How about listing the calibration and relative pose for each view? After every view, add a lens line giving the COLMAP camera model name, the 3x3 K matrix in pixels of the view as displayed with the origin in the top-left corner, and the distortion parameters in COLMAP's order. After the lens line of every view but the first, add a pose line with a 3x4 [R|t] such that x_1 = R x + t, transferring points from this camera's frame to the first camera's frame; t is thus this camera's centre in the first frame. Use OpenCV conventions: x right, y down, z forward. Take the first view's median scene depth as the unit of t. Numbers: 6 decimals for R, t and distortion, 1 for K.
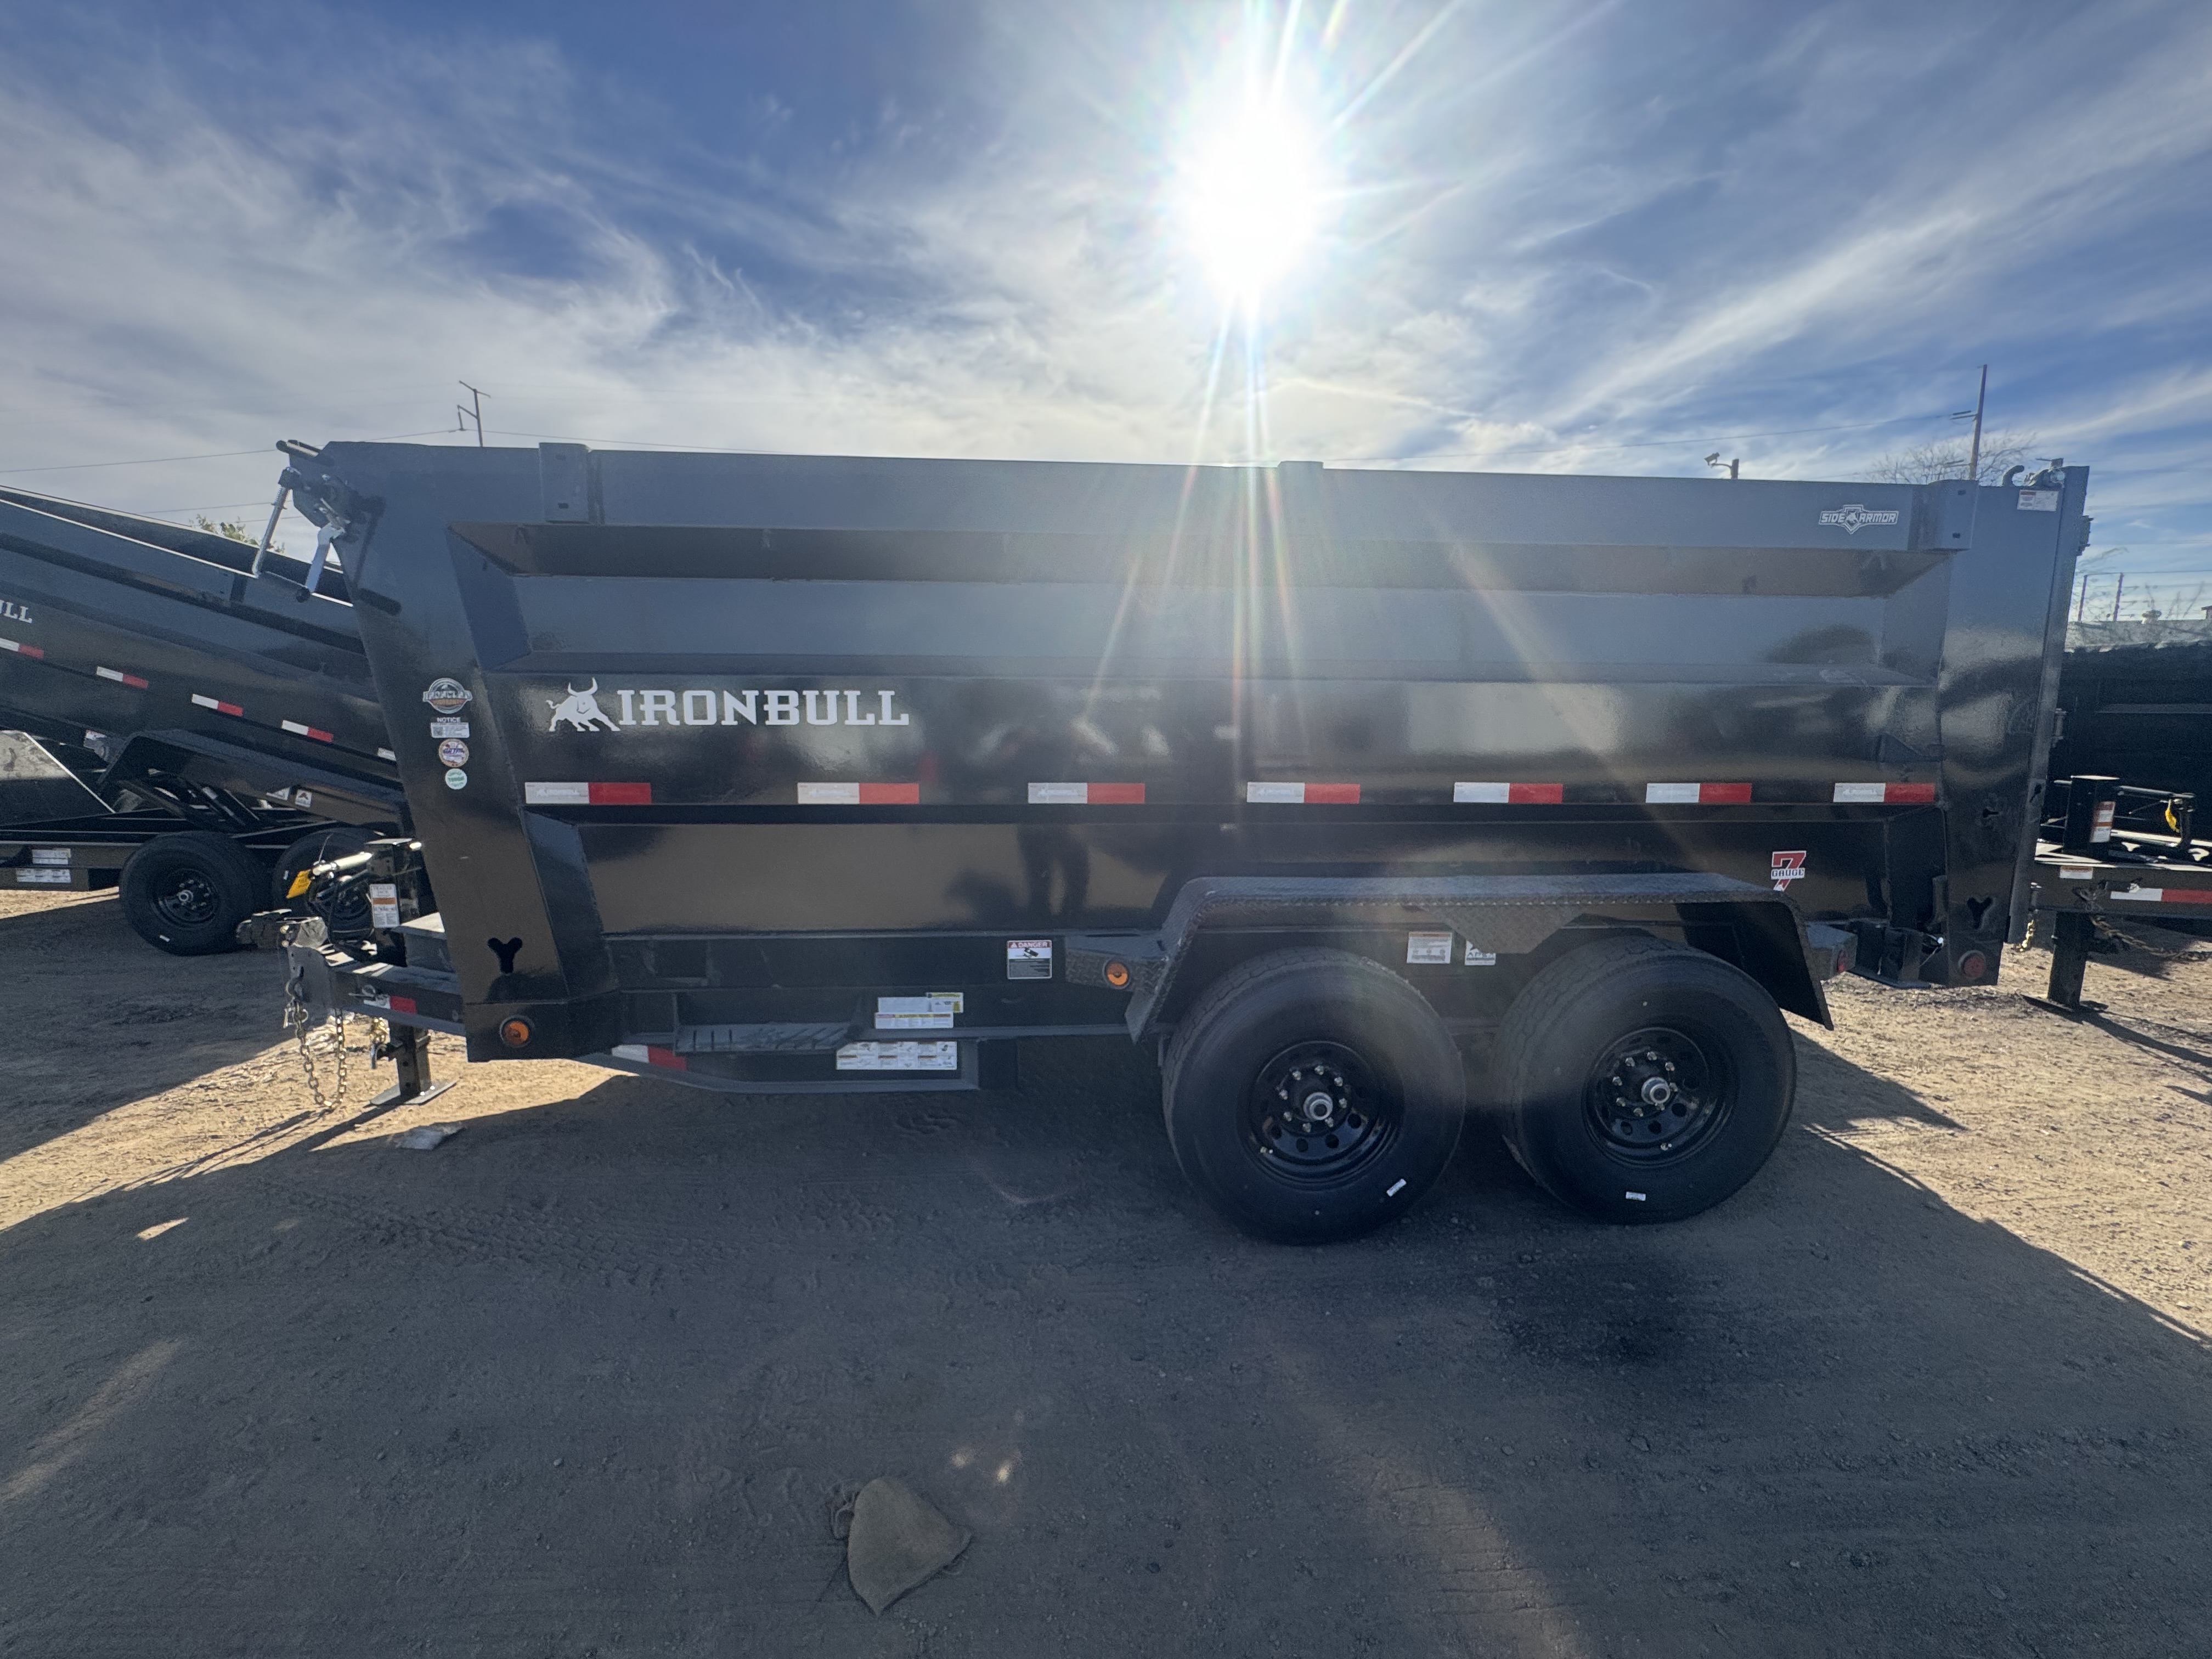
lens RADIAL K [[891.7, 0, 1104.2], [0, 891.7, 825.1], [0, 0, 1]] dist [-0.004574, -0.000479]
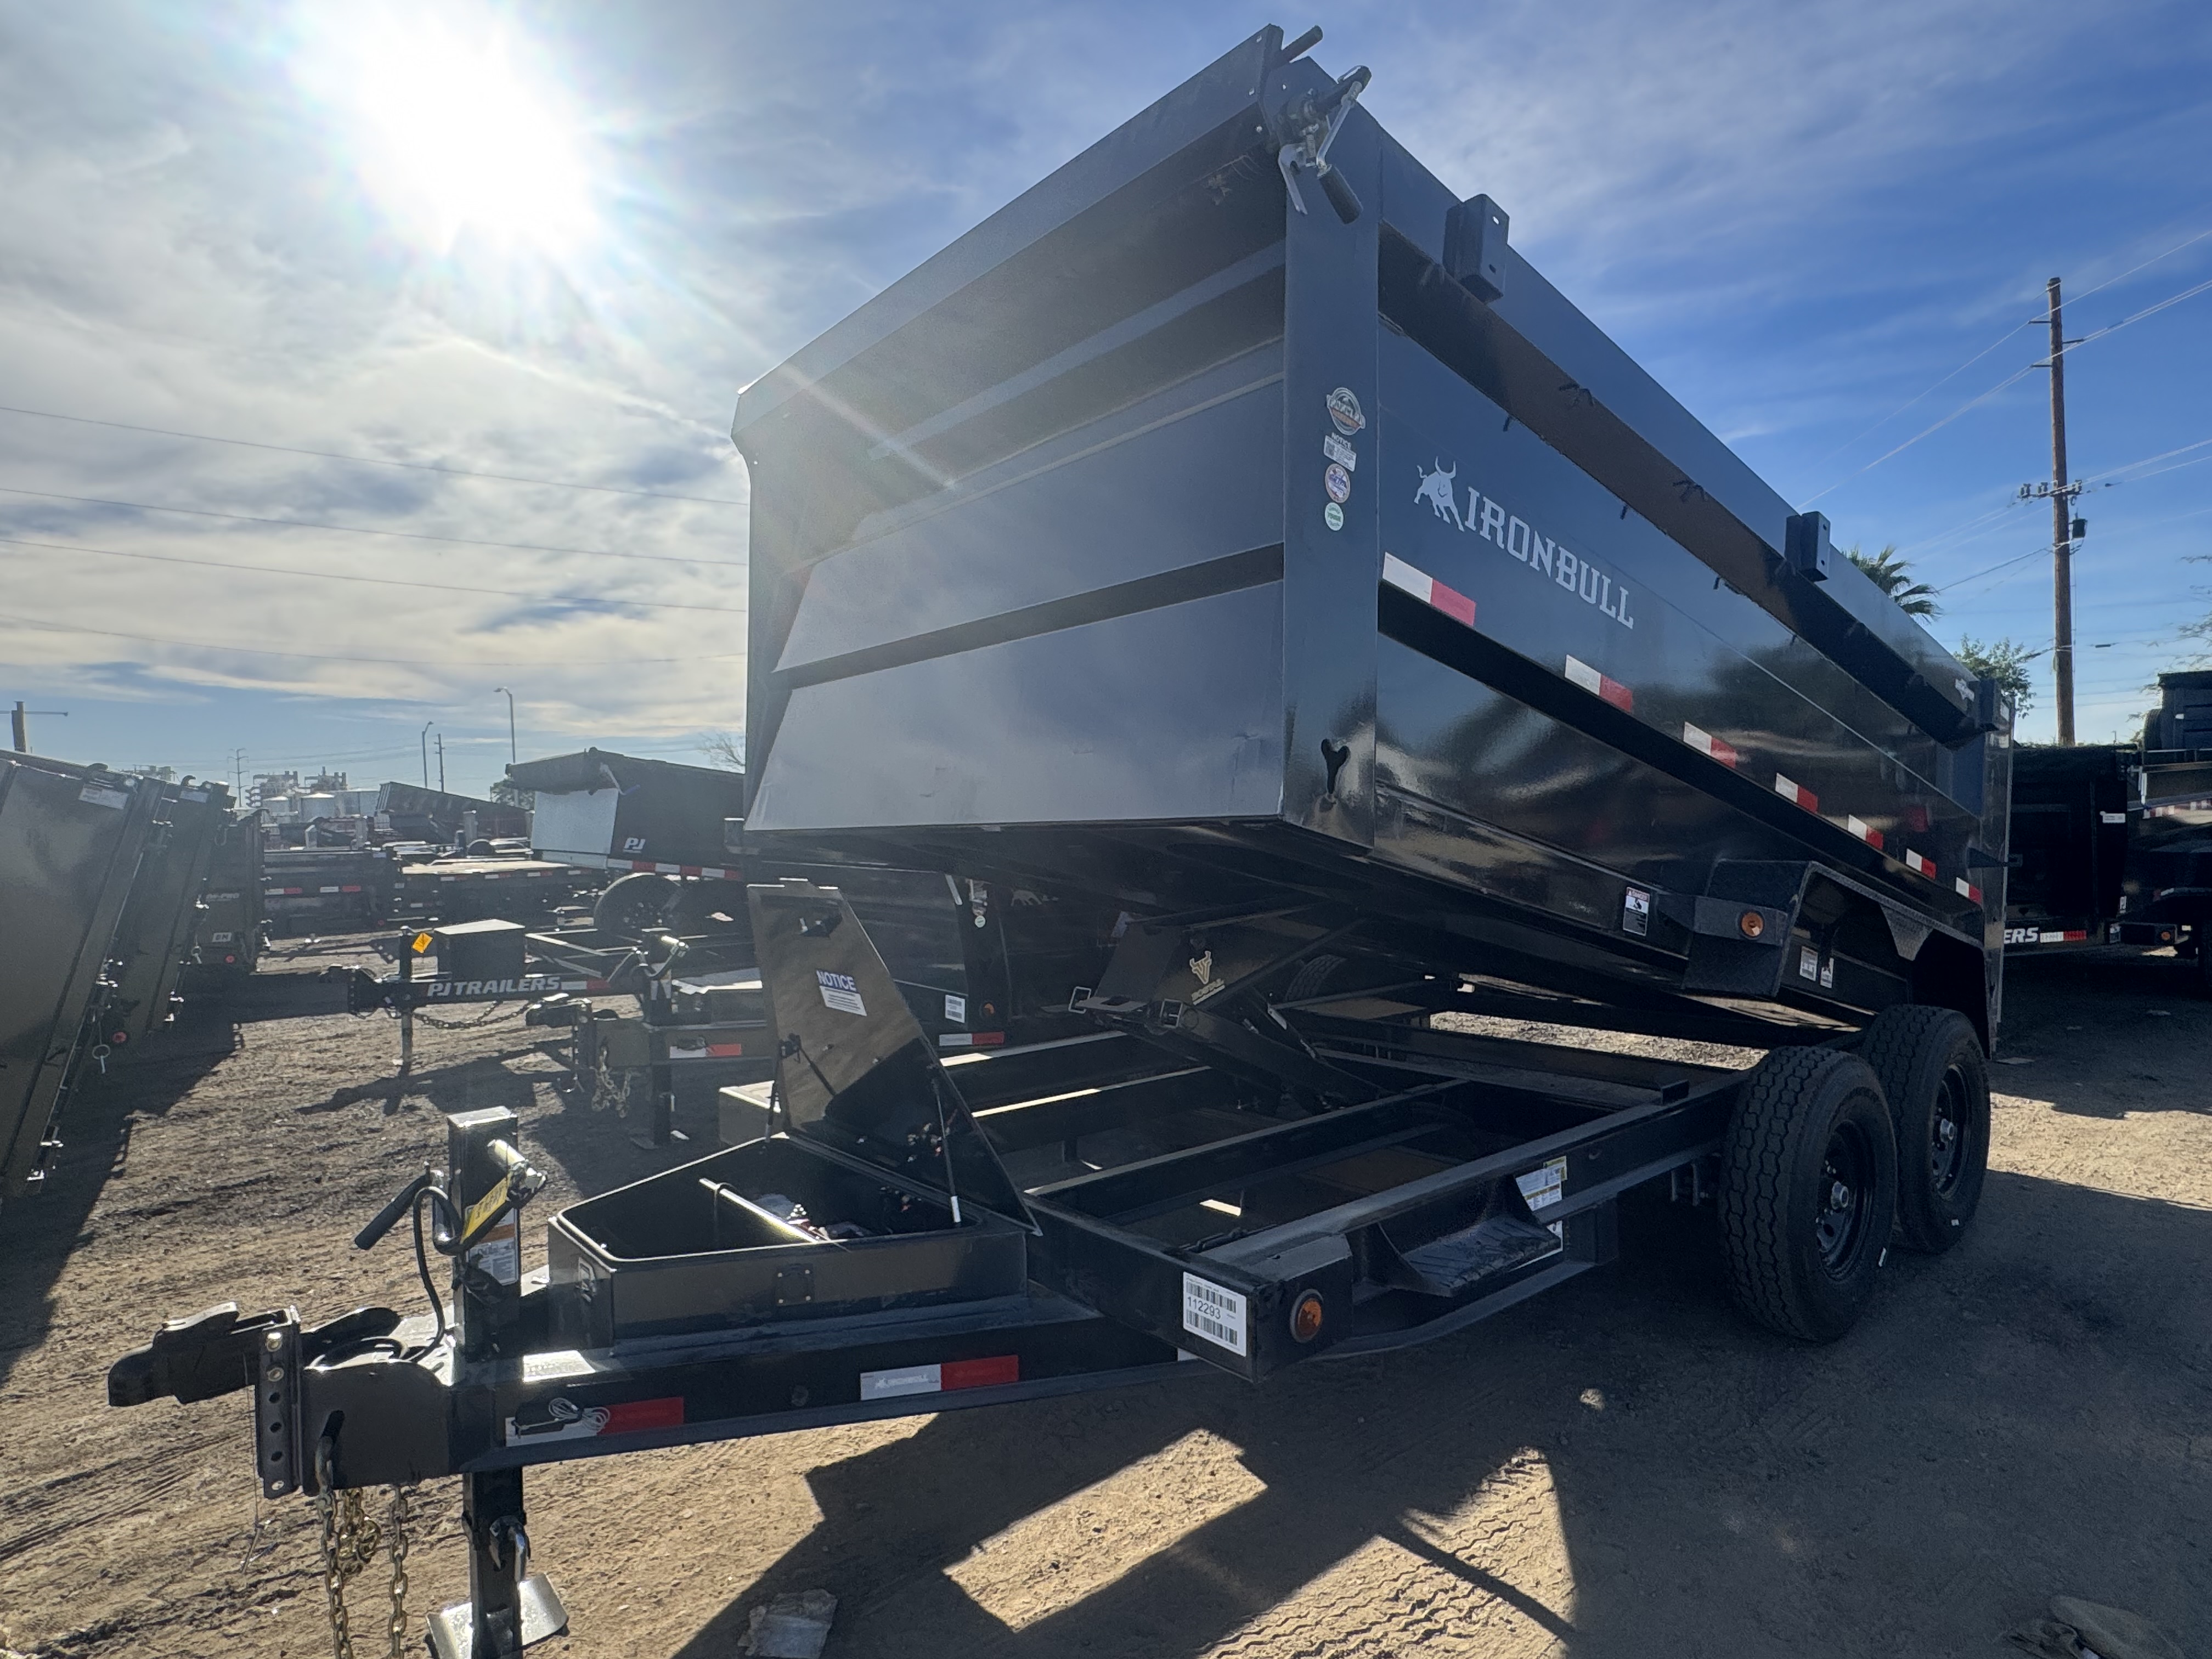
lens RADIAL K [[1207.2, 0, 1100.5], [0, 1207.2, 816.7], [0, 0, 1]] dist [-0.004260, -0.000265]
pose [[0.812607, -0.016331, 0.582584, -1.259593], [0.094034, 0.990184, -0.103406, -0.062999], [-0.575176, 0.138811, 0.806166, 0.278141]]
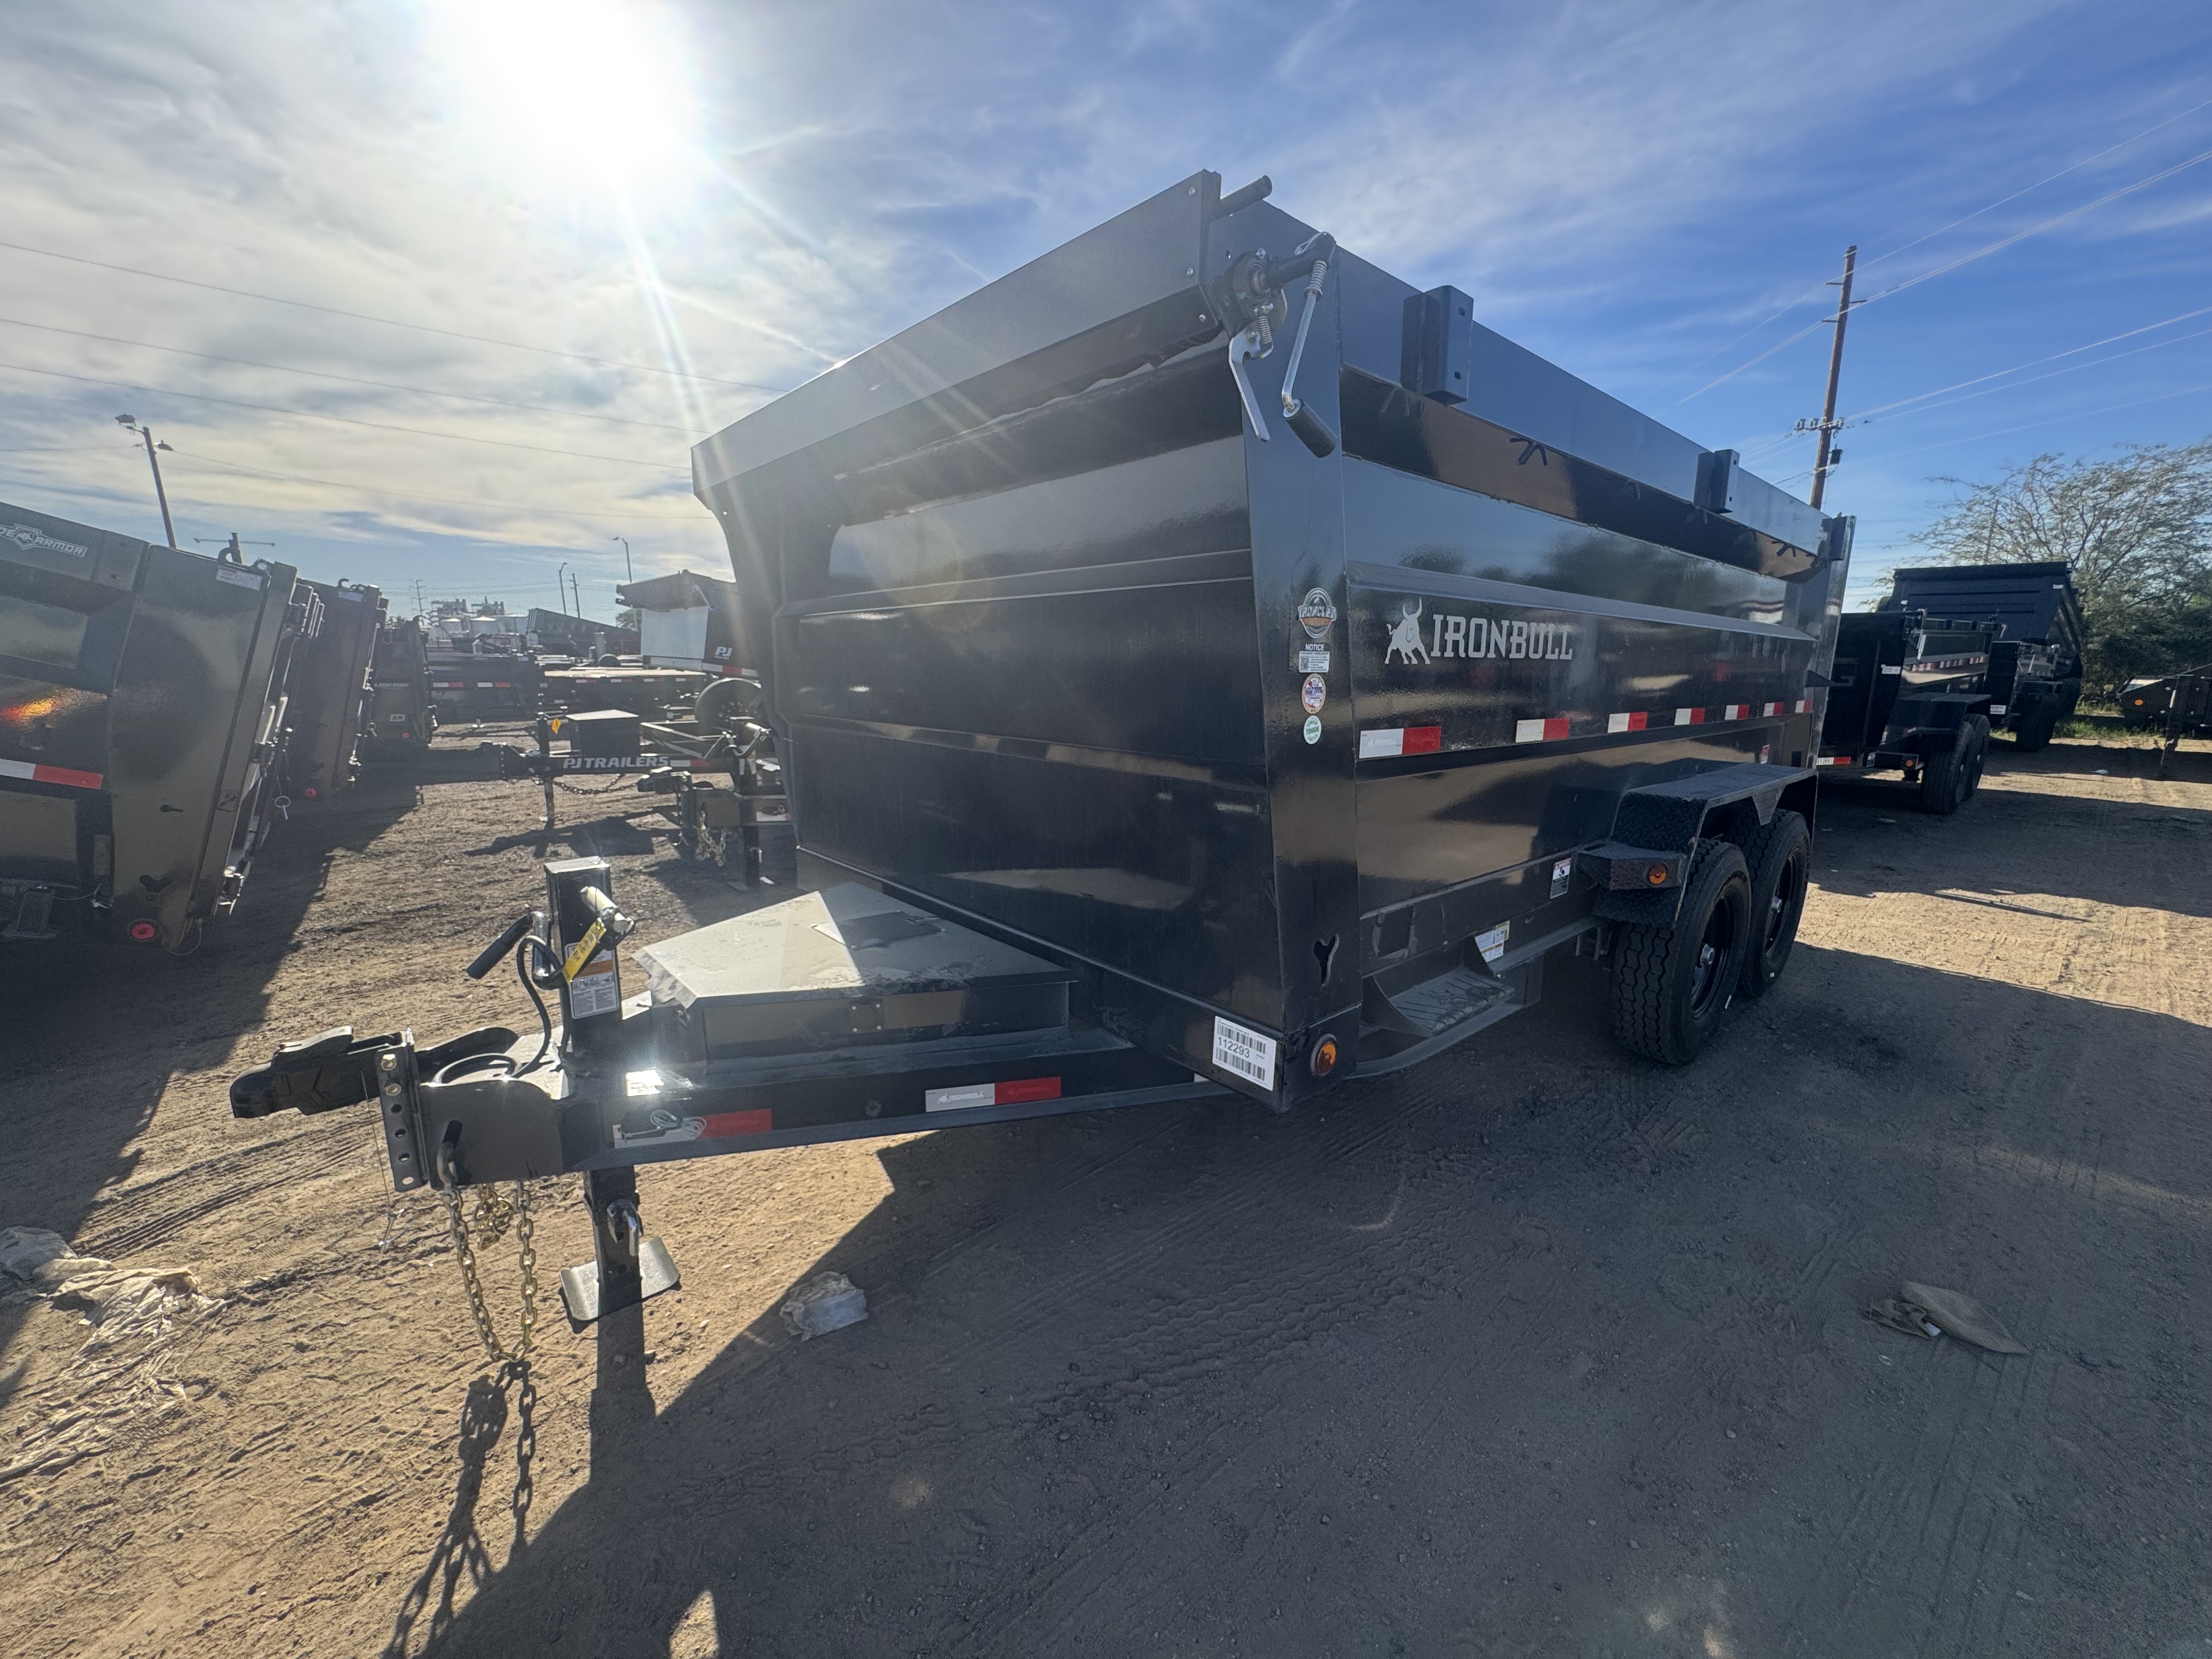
lens RADIAL K [[878.0, 0, 1099.7], [0, 878.0, 817.4], [0, 0, 1]] dist [-0.005724, -0.000126]
pose [[0.797755, -0.097312, 0.595078, -1.190286], [0.062871, 0.994936, 0.078415, -0.043990], [-0.599695, -0.025143, 0.799833, 0.489975]]
